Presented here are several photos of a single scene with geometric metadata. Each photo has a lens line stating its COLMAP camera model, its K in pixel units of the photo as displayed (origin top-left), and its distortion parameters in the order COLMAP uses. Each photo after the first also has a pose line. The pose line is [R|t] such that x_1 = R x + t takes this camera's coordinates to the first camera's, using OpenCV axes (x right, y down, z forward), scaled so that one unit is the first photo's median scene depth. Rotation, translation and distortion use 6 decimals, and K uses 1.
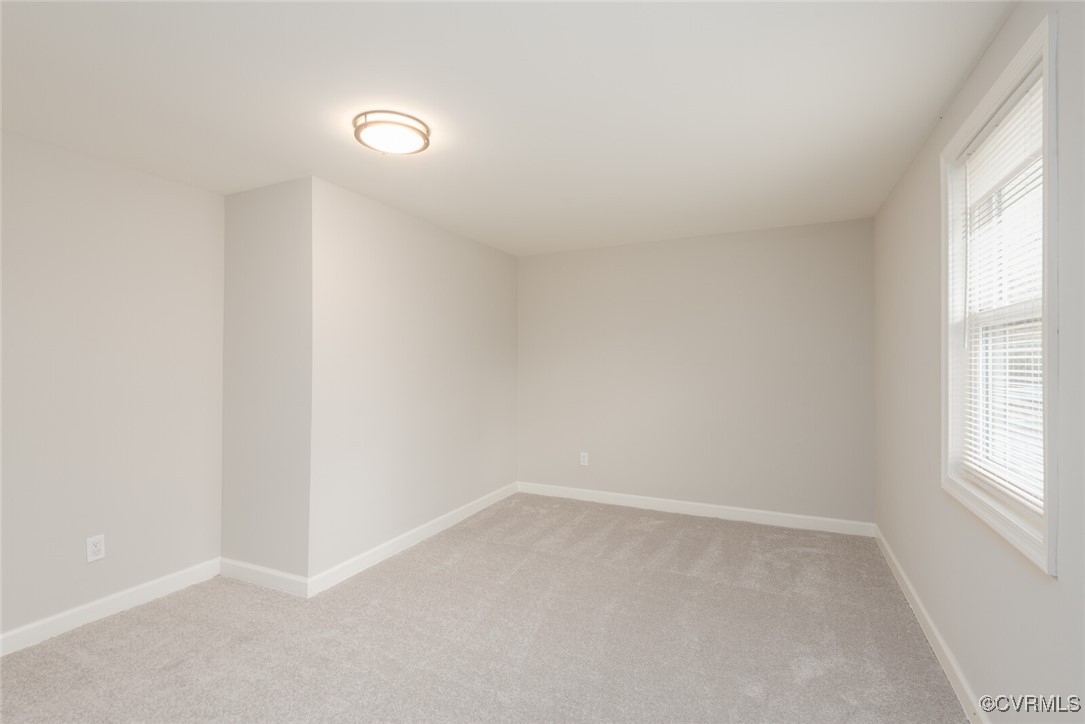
lens RADIAL K [[501.2, 0, 546.6], [0, 501.2, 361.5], [0, 0, 1]] dist [0.000675, -0.000601]
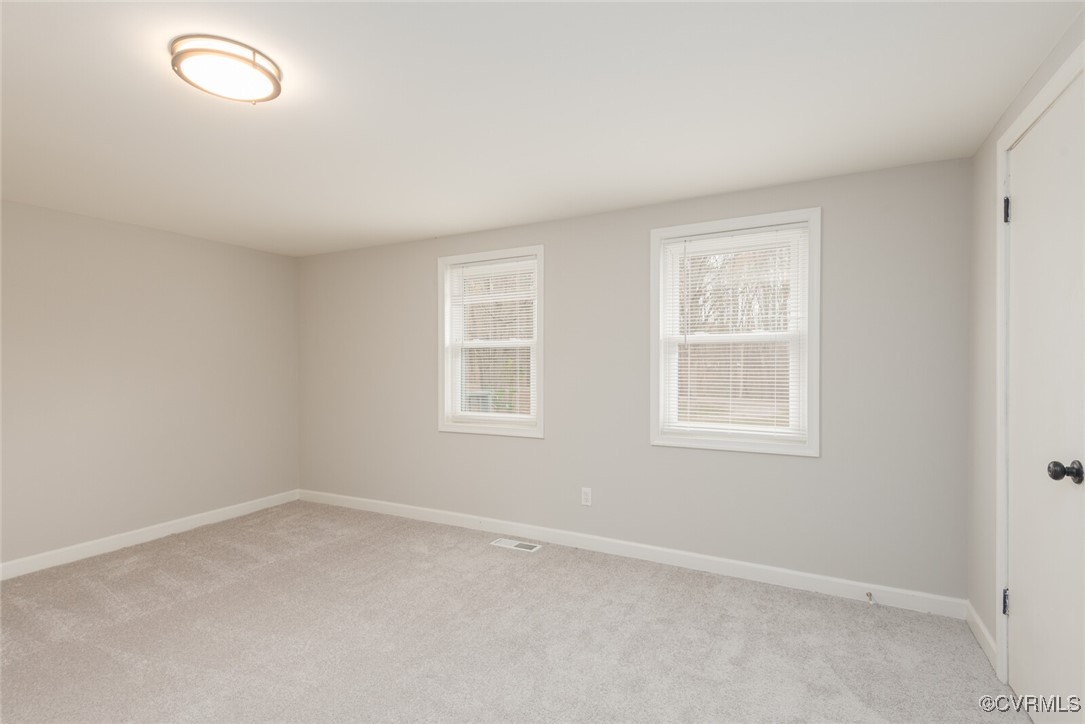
lens RADIAL K [[501.2, 0, 546.6], [0, 501.2, 361.5], [0, 0, 1]] dist [0.000675, -0.000601]
pose [[0.030440, 0.002051, 0.999534, -0.709088], [0.008936, 0.999957, -0.002324, -0.005133], [-0.999497, 0.009002, 0.030421, 0.322398]]
